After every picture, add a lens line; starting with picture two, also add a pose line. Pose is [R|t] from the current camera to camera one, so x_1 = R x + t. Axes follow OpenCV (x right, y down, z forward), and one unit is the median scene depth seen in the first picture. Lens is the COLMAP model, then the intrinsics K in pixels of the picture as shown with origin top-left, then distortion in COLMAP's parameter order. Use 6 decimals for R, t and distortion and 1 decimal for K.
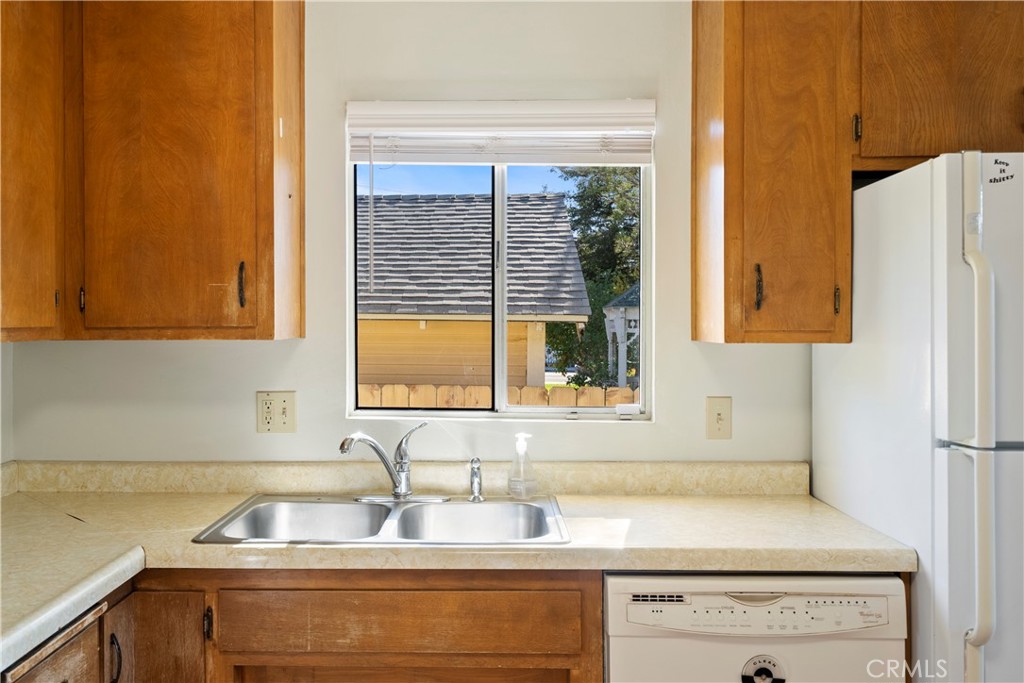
lens RADIAL K [[909.6, 0, 505.5], [0, 909.6, 322.5], [0, 0, 1]] dist [0.002483, 0.002838]
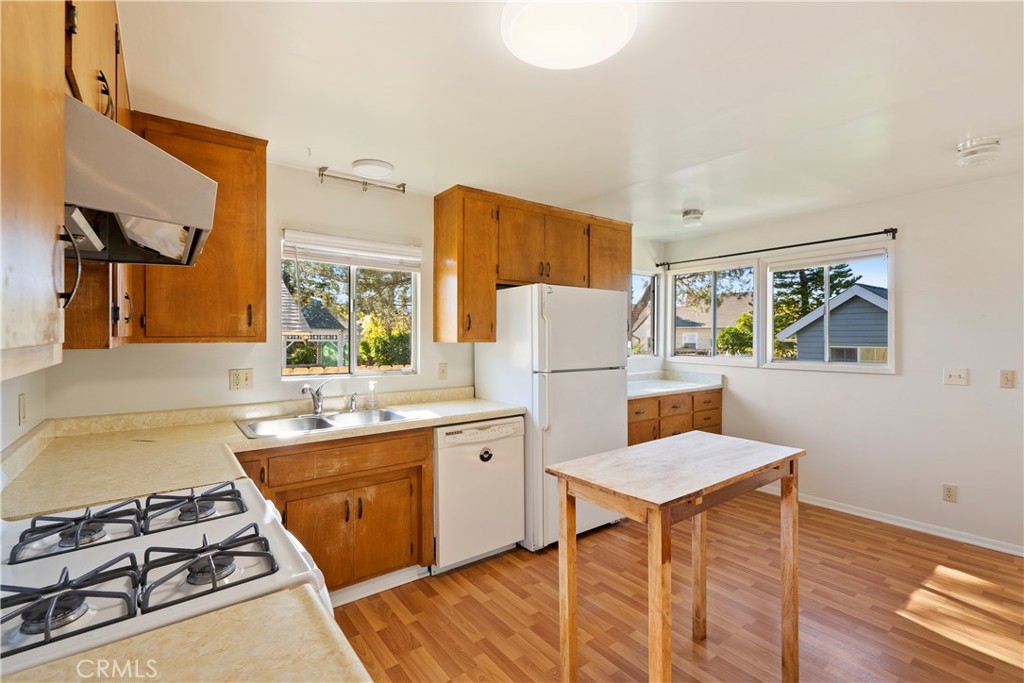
lens RADIAL K [[469.1, 0, 517.7], [0, 469.1, 337.2], [0, 0, 1]] dist [-0.002215, 0.001360]
pose [[0.769383, 0.001181, 0.638786, -0.498657], [-0.002017, 0.999998, 0.000580, 0.005262], [-0.638784, -0.001735, 0.769384, -0.195729]]
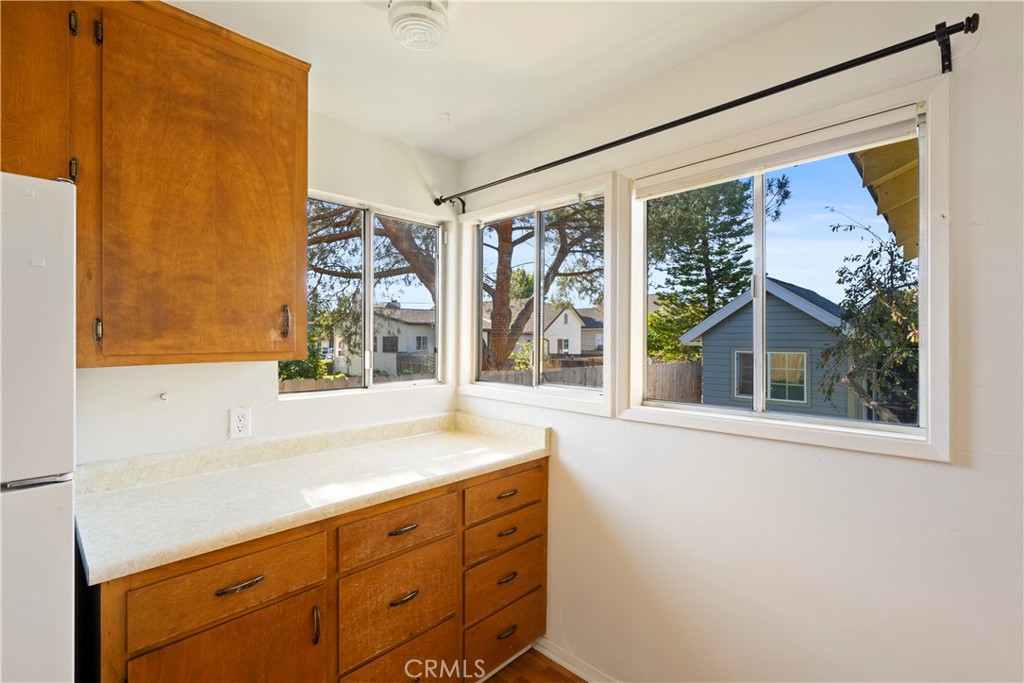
lens RADIAL K [[469.1, 0, 521.3], [0, 469.1, 337.5], [0, 0, 1]] dist [-0.002215, 0.001360]
pose [[0.653545, 0.002777, 0.756883, 0.693401], [-0.003924, 0.999992, -0.000281, -0.014833], [-0.756877, -0.002786, 0.653551, 0.208770]]
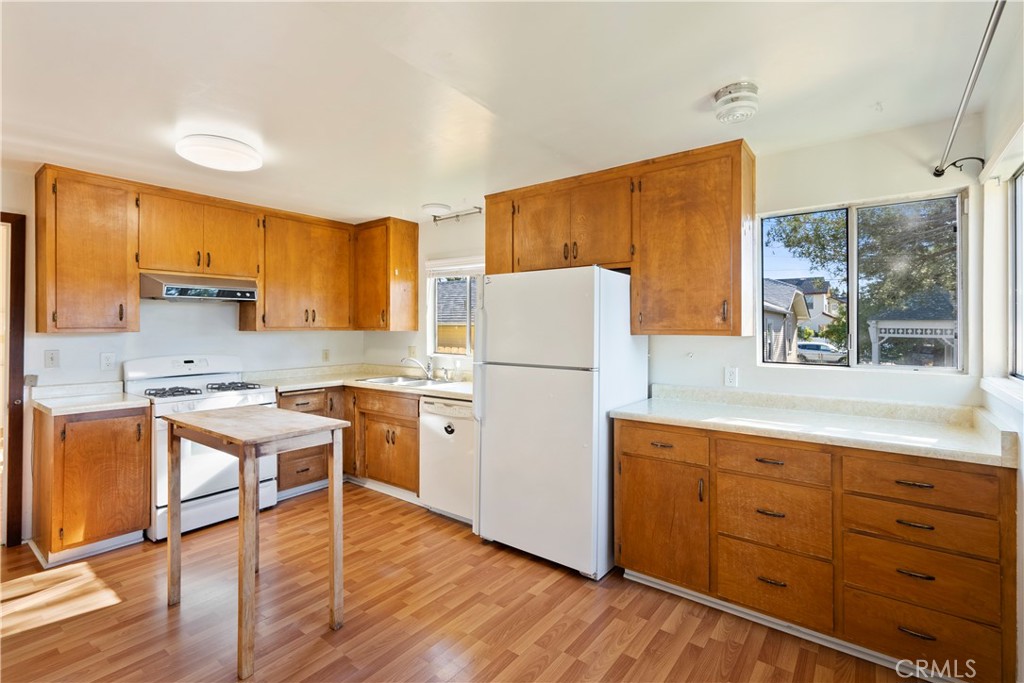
lens RADIAL K [[469.1, 0, 498.6], [0, 469.1, 325.5], [0, 0, 1]] dist [-0.002215, 0.001360]
pose [[0.811928, 0.000779, -0.583757, 1.209038], [-0.005520, 0.999965, -0.006343, 0.007057], [0.583731, 0.008373, 0.811904, -0.280895]]
